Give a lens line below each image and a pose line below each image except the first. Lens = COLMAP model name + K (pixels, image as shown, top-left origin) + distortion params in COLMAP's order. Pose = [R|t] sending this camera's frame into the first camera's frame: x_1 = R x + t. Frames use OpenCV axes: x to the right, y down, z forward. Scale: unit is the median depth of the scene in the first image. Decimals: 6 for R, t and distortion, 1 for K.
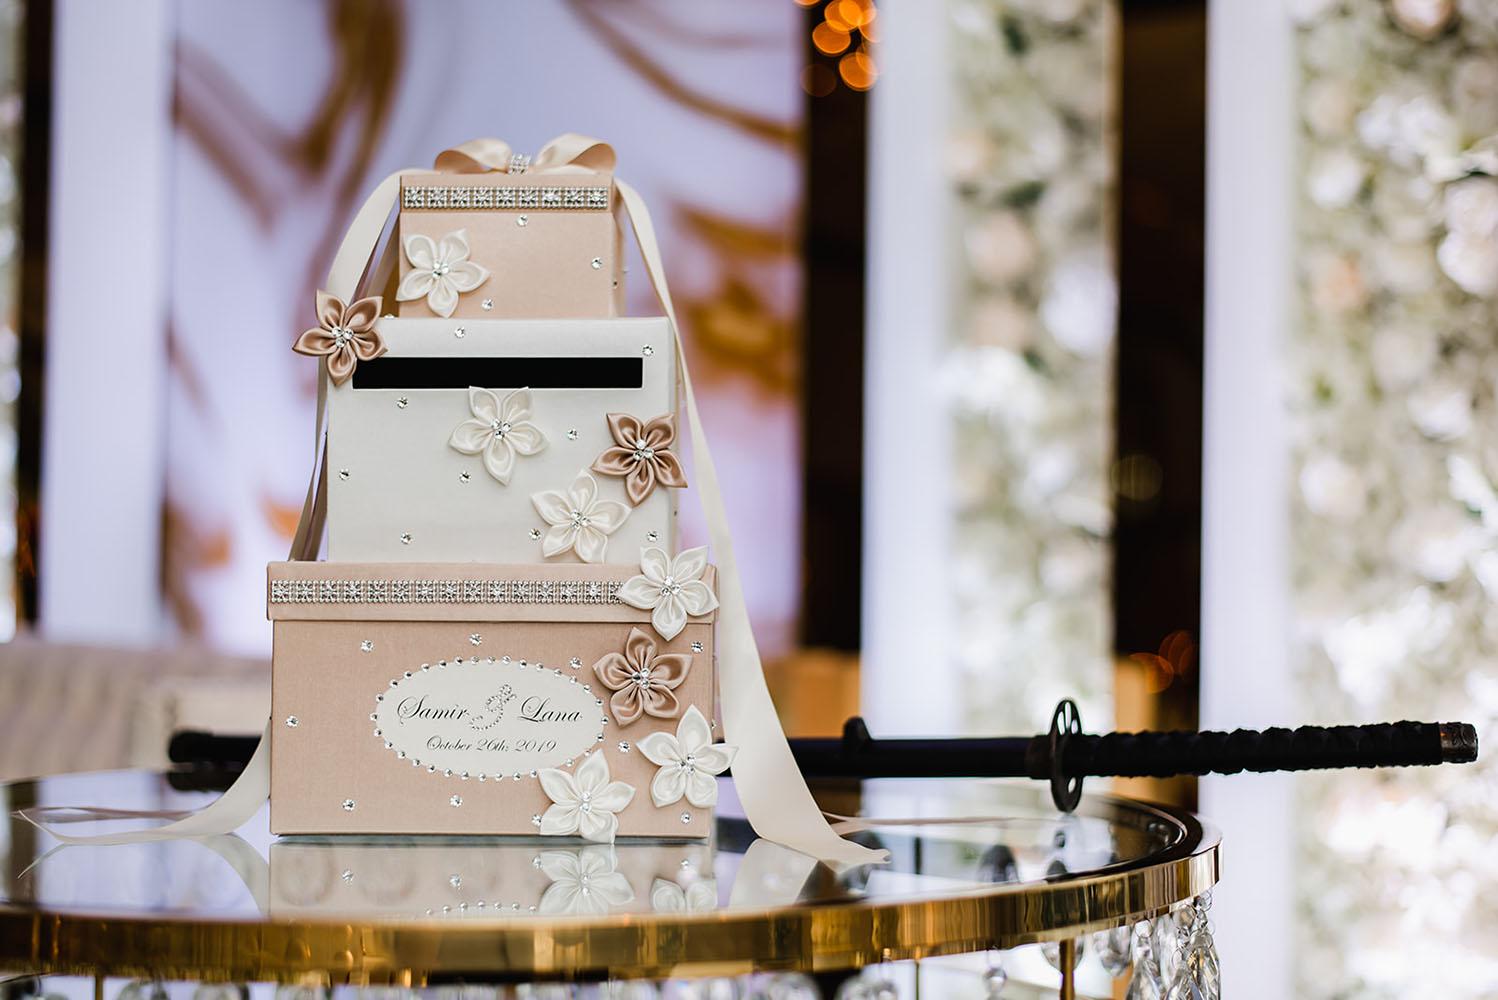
lens RADIAL K [[2428.6, 0, 748.0], [0, 2428.6, 546.5], [0, 0, 1]] dist [-0.007924, -0.027886]
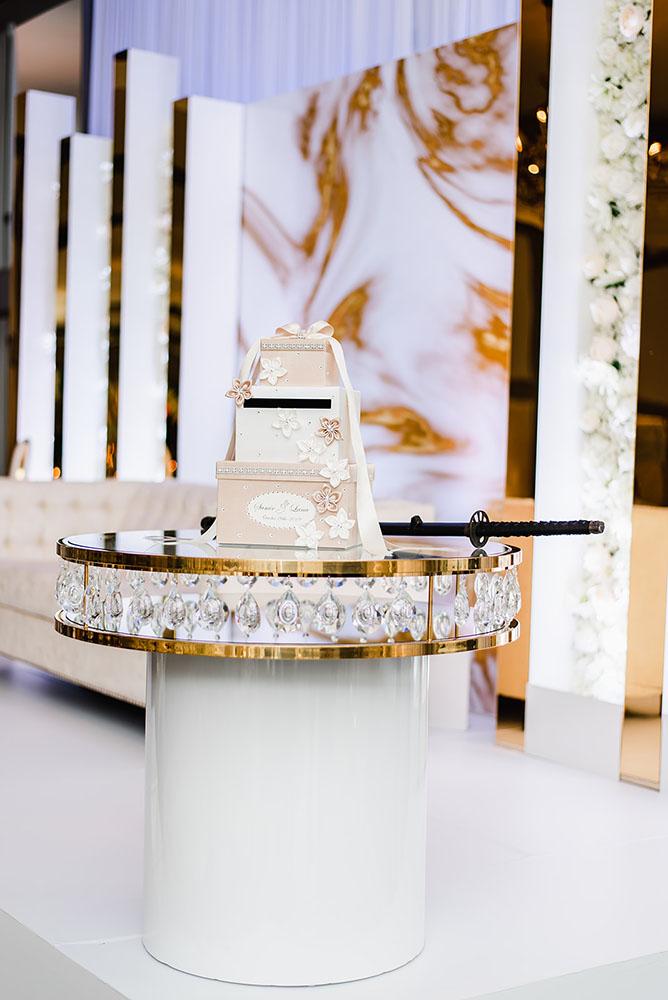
lens RADIAL K [[1512.1, 0, 339.0], [0, 1512.1, 512.9], [0, 0, 1]] dist [-0.007046, 0.110398]
pose [[0.982438, 0.026602, -0.184681, 0.338581], [-0.016789, 0.998373, 0.054496, -0.036937], [0.185830, -0.050439, 0.981287, -0.961441]]
